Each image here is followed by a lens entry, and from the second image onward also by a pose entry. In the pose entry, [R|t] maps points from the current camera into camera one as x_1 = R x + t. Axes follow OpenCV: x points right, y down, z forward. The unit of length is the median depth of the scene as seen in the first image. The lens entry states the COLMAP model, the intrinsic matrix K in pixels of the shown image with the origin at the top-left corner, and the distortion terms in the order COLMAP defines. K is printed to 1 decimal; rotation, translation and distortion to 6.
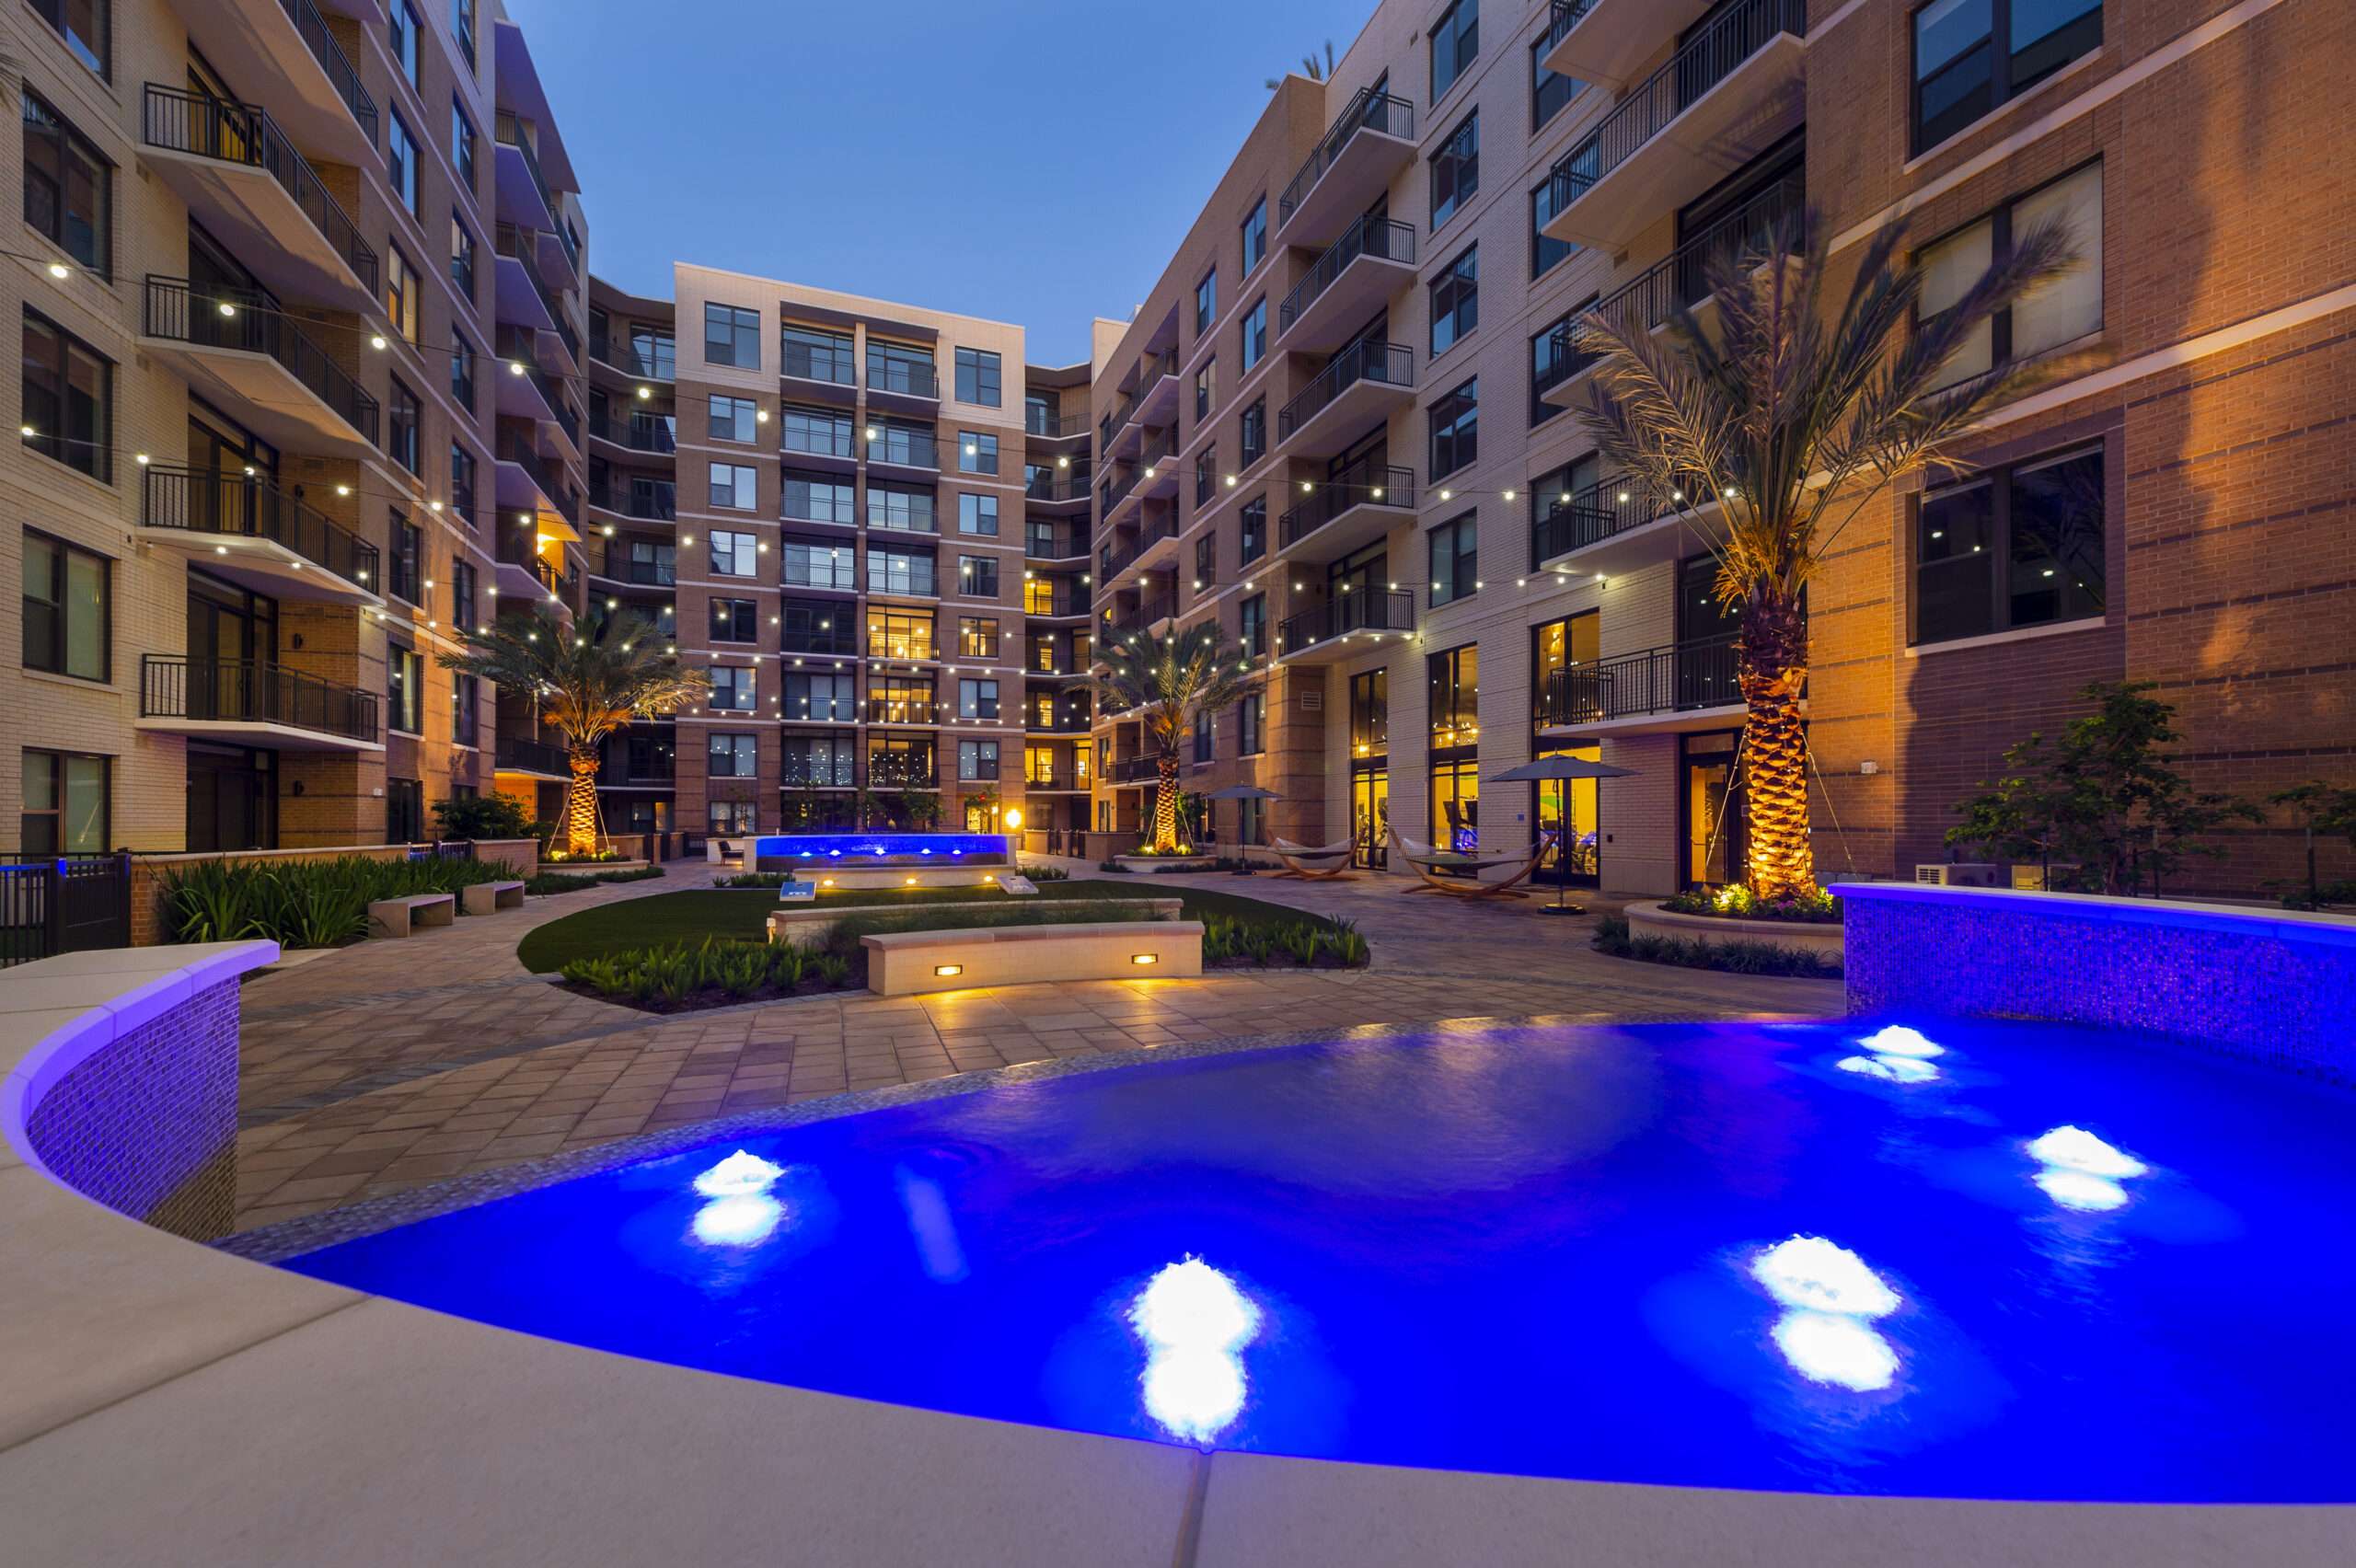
lens RADIAL K [[923.3, 0, 1186.5], [0, 923.3, 827.7], [0, 0, 1]] dist [0.000333, -0.000097]
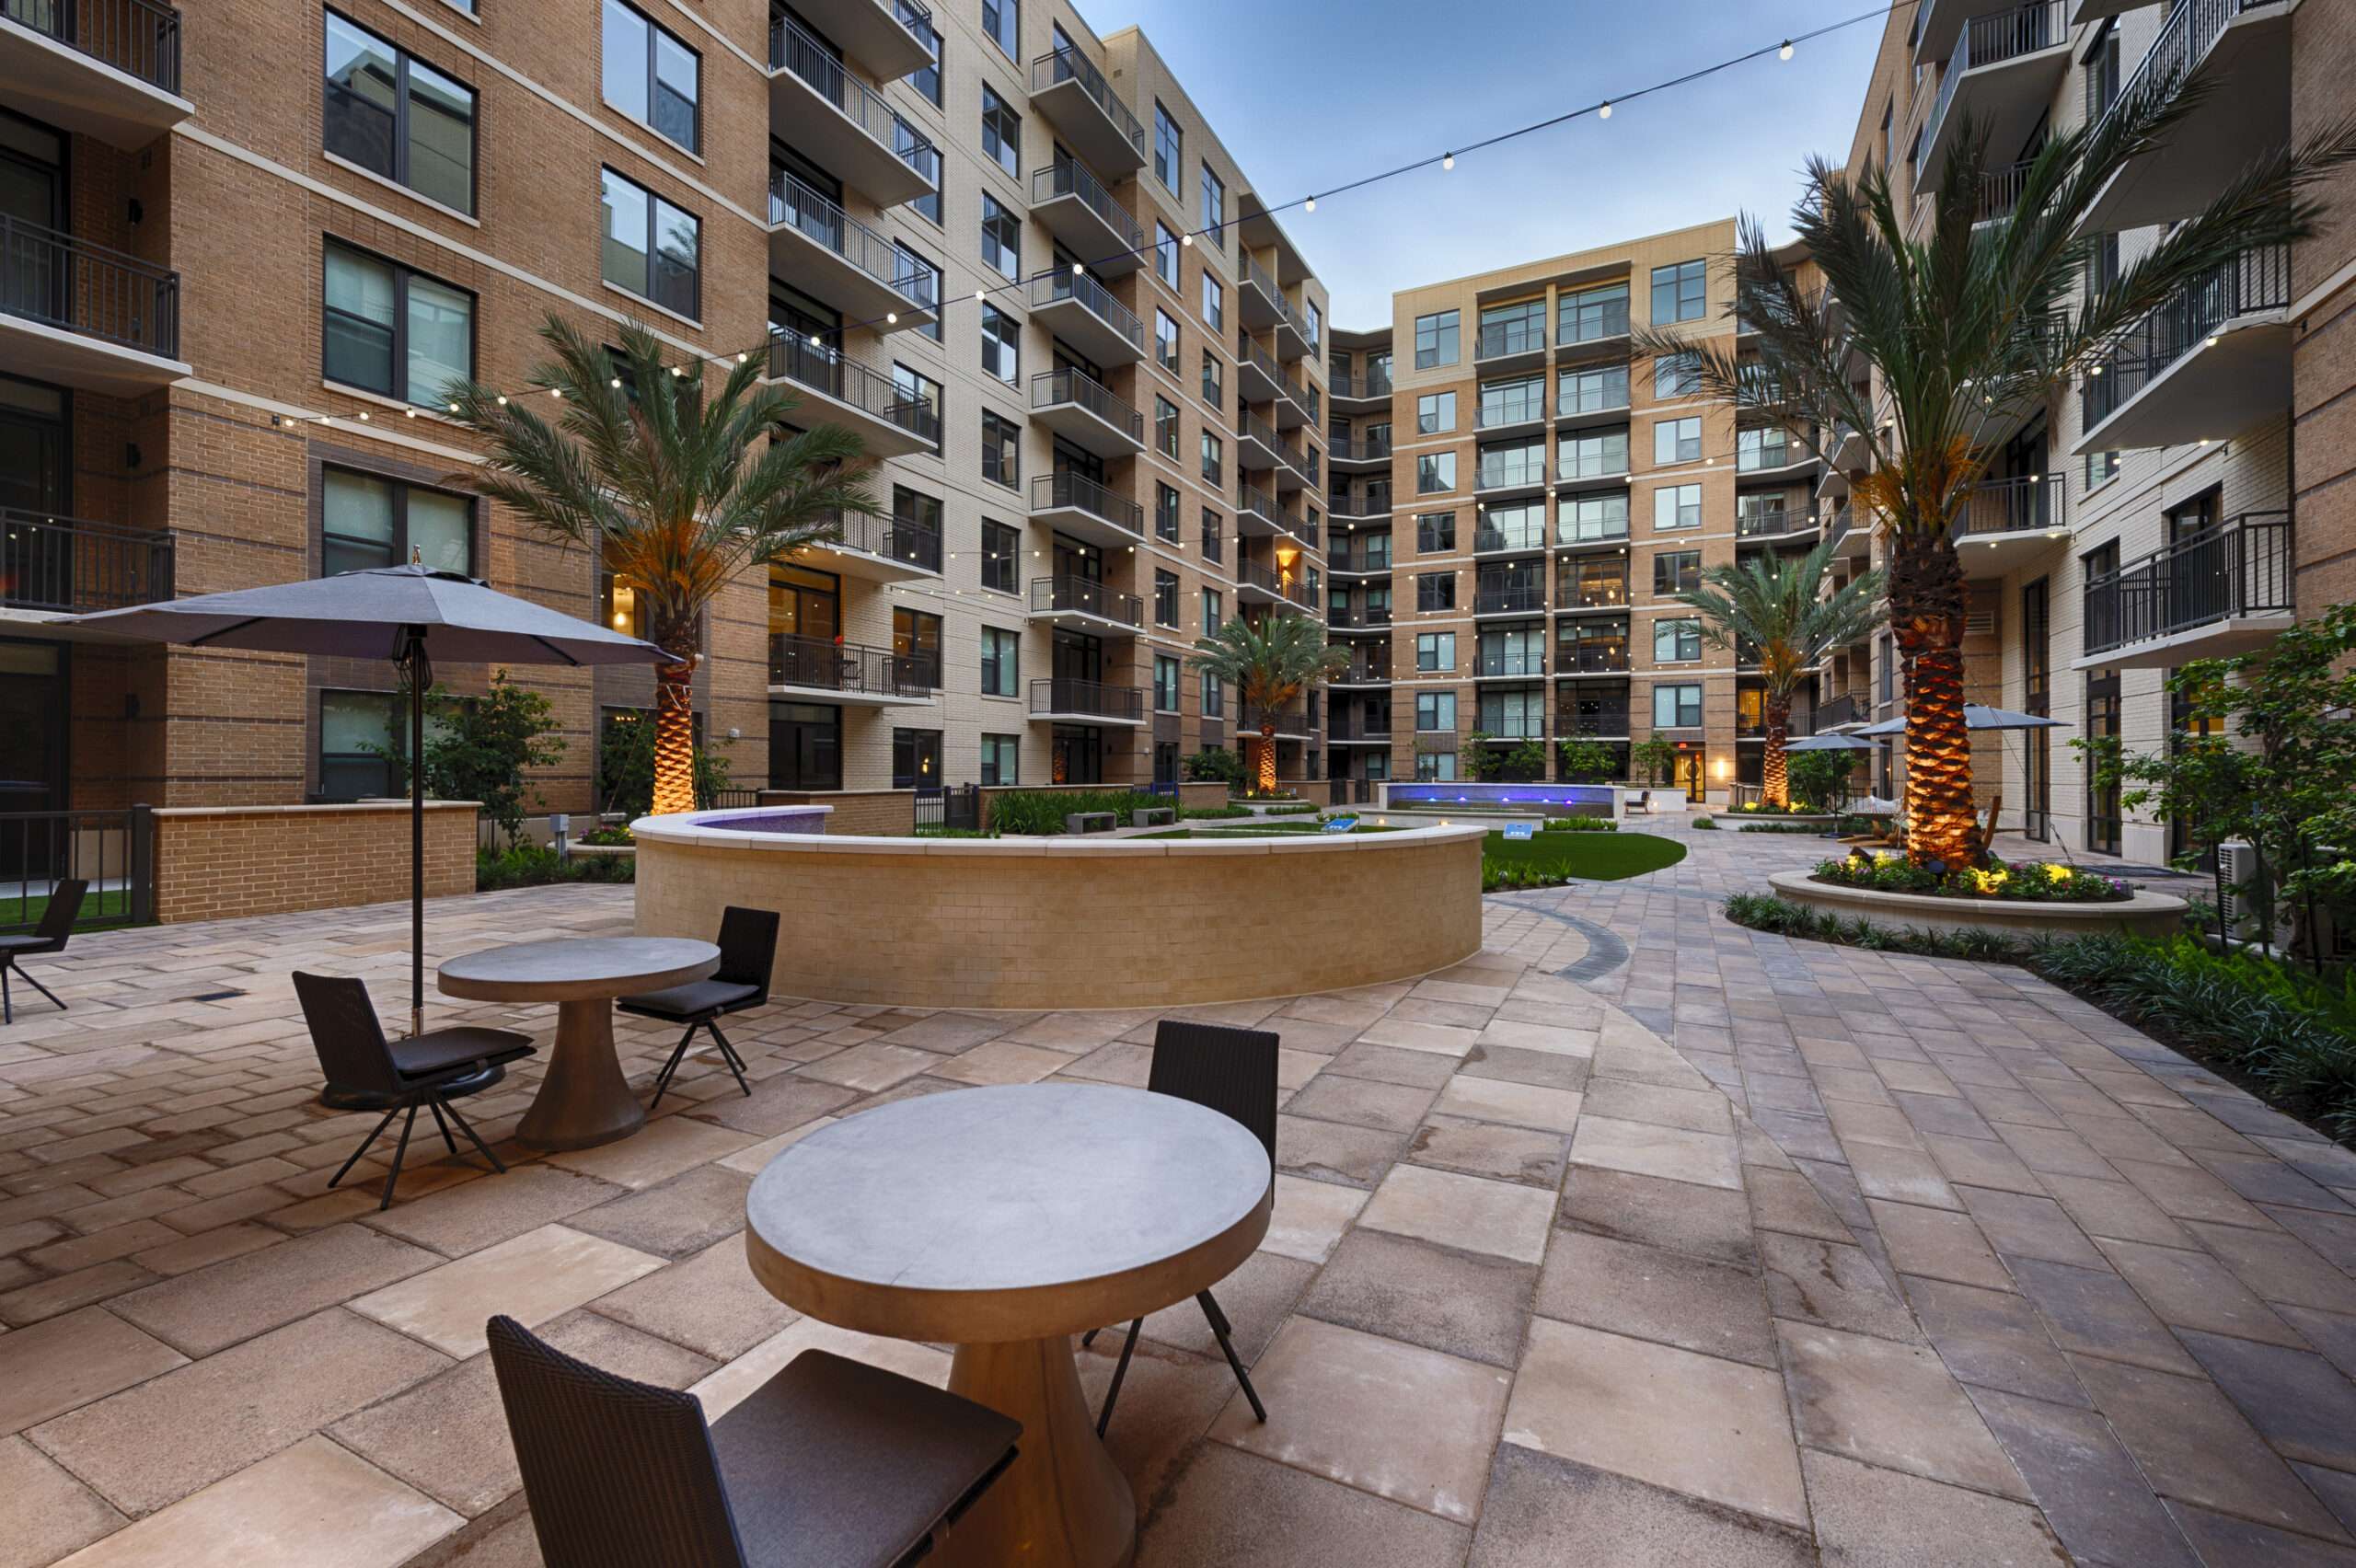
lens RADIAL K [[1009.7, 0, 1173.5], [0, 1009.7, 770.6], [0, 0, 1]] dist [-0.001275, -0.000124]
pose [[0.666453, 0.006979, -0.745514, 0.209560], [-0.010998, 0.999939, -0.000472, -0.002559], [0.745466, 0.008514, 0.666490, -0.052141]]
